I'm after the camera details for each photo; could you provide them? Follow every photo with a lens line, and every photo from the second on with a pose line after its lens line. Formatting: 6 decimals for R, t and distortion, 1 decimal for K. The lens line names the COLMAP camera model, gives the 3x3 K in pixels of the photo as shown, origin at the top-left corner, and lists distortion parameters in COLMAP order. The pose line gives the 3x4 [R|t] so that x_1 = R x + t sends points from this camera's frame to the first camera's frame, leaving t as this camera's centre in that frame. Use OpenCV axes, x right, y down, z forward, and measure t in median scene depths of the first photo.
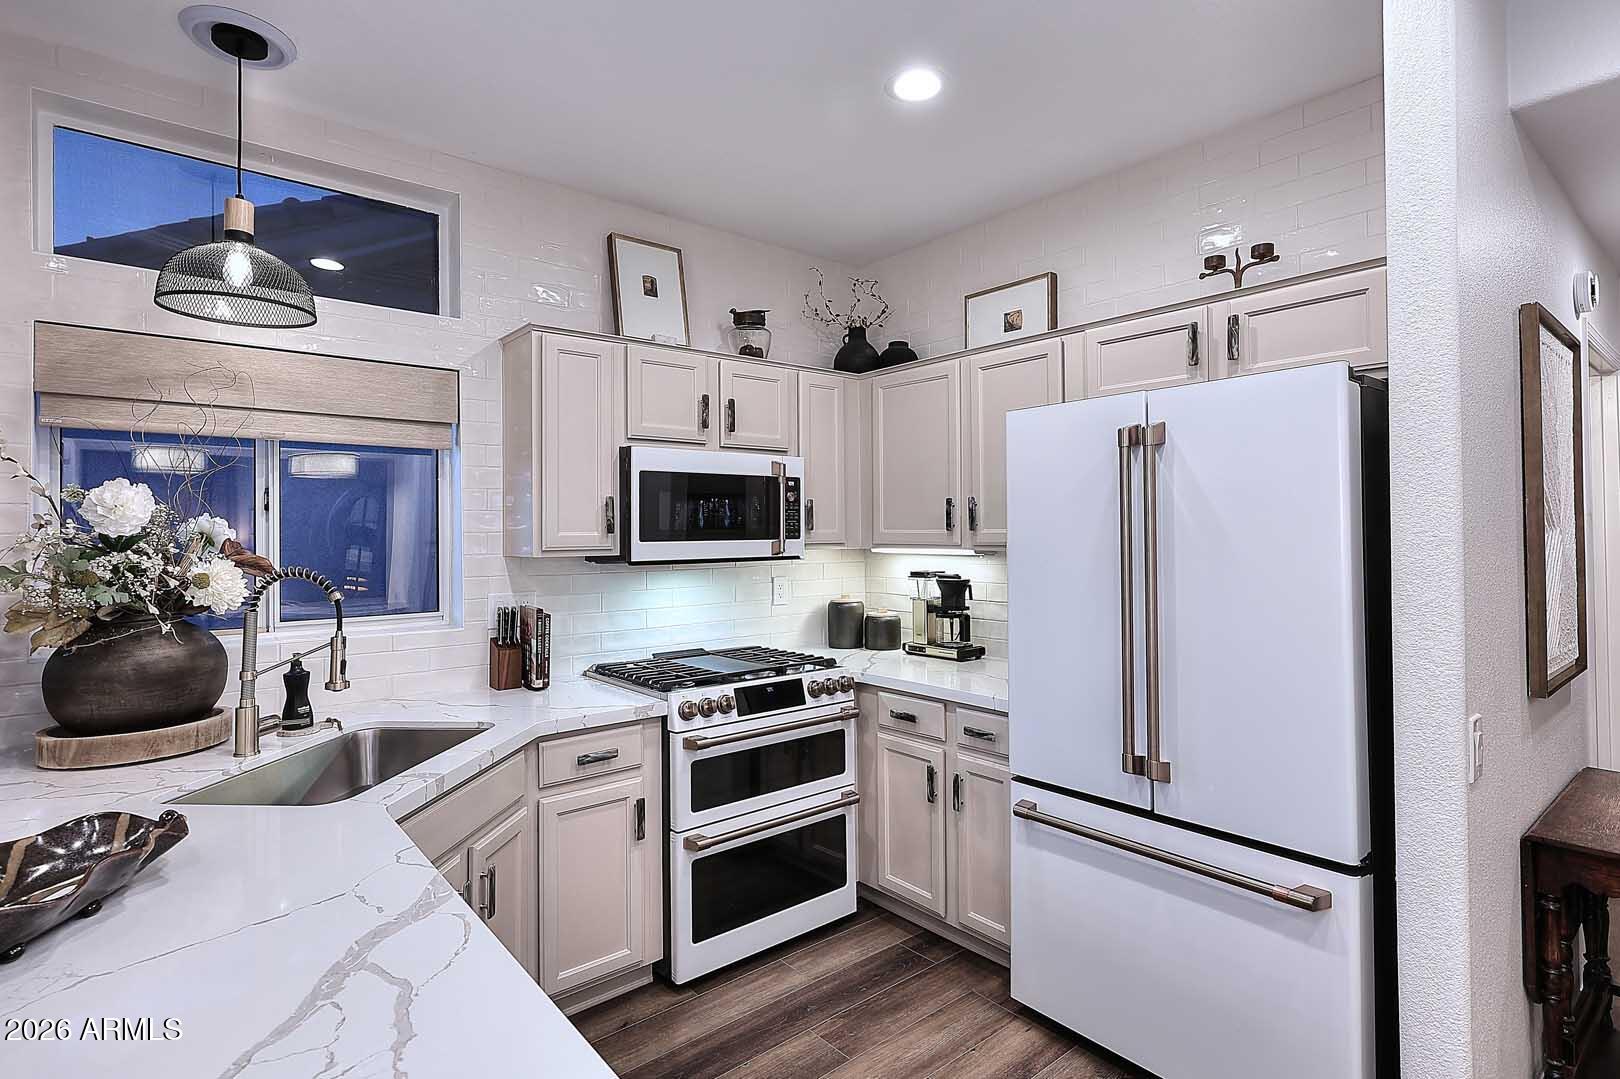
lens RADIAL K [[809.9, 0, 841.8], [0, 809.9, 544.2], [0, 0, 1]] dist [-0.000882, 0.000304]
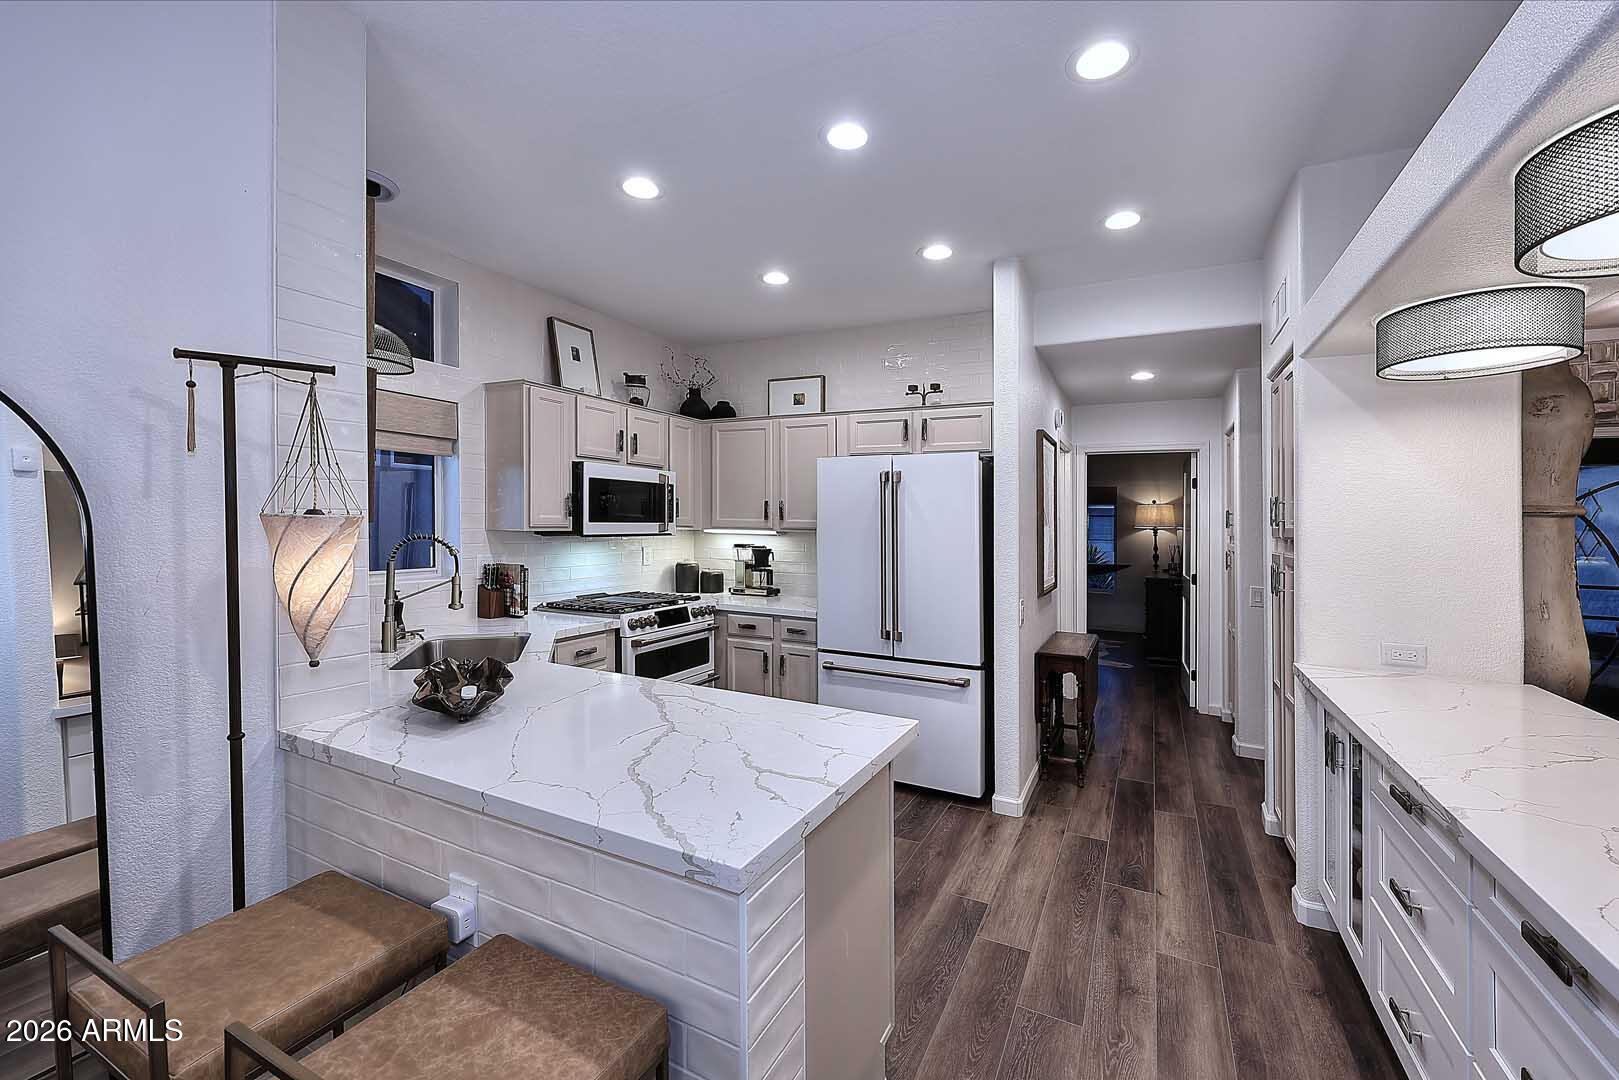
lens RADIAL K [[670.3, 0, 809.7], [0, 670.3, 526.2], [0, 0, 1]] dist [-0.002294, -0.000096]
pose [[0.924636, 0.019897, 0.380332, -0.337592], [-0.017213, 0.999797, -0.010457, 0.010377], [-0.380463, 0.003122, 0.924791, -0.364497]]
